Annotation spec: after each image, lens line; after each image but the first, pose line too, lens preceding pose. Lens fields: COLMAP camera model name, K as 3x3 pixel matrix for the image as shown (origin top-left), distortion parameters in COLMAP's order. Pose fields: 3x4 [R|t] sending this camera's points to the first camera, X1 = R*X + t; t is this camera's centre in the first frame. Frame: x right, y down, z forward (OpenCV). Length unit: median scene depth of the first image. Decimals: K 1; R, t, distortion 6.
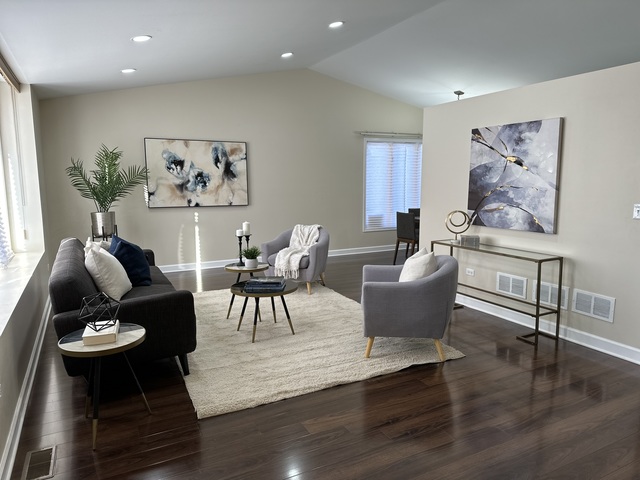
lens RADIAL K [[451.5, 0, 320.0], [0, 451.5, 240.0], [0, 0, 1]] dist [0.058164, -0.075933]
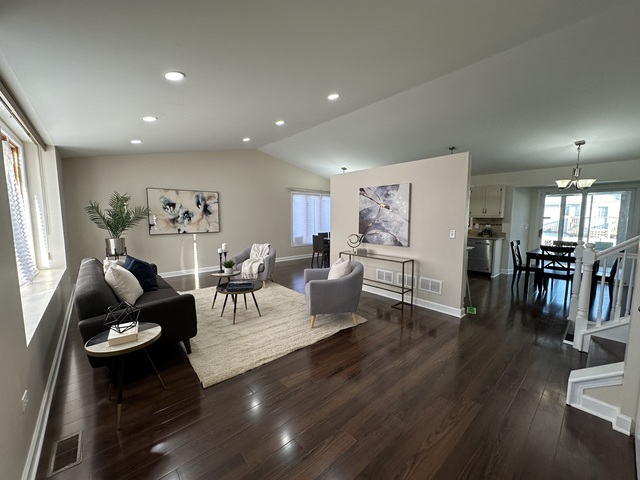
lens RADIAL K [[258.0, 0, 320.0], [0, 258.0, 240.0], [0, 0, 1]] dist [-0.001963, -0.000145]
pose [[0.970328, -0.017815, 0.241135, -0.069108], [0.027535, 0.998936, -0.036998, -0.012044], [-0.240219, 0.042540, 0.969786, 0.090593]]
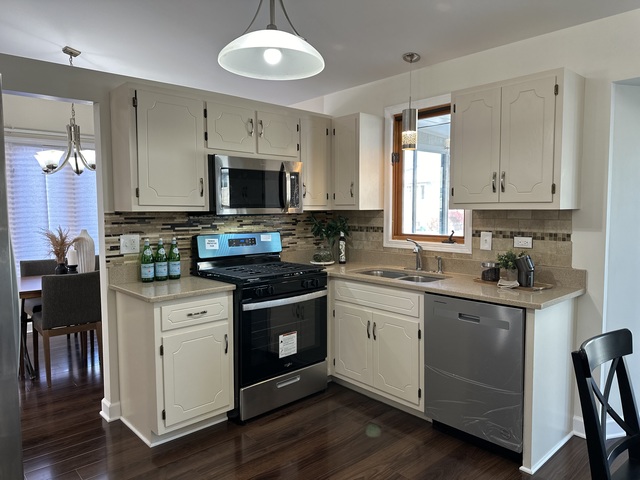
lens RADIAL K [[451.5, 0, 320.0], [0, 451.5, 240.0], [0, 0, 1]] dist [0.058164, -0.075933]
pose [[0.966052, -0.019053, 0.257643, 0.838007], [0.036835, 0.997246, -0.064370, -0.097920], [-0.255707, 0.071675, 0.964094, 0.772523]]
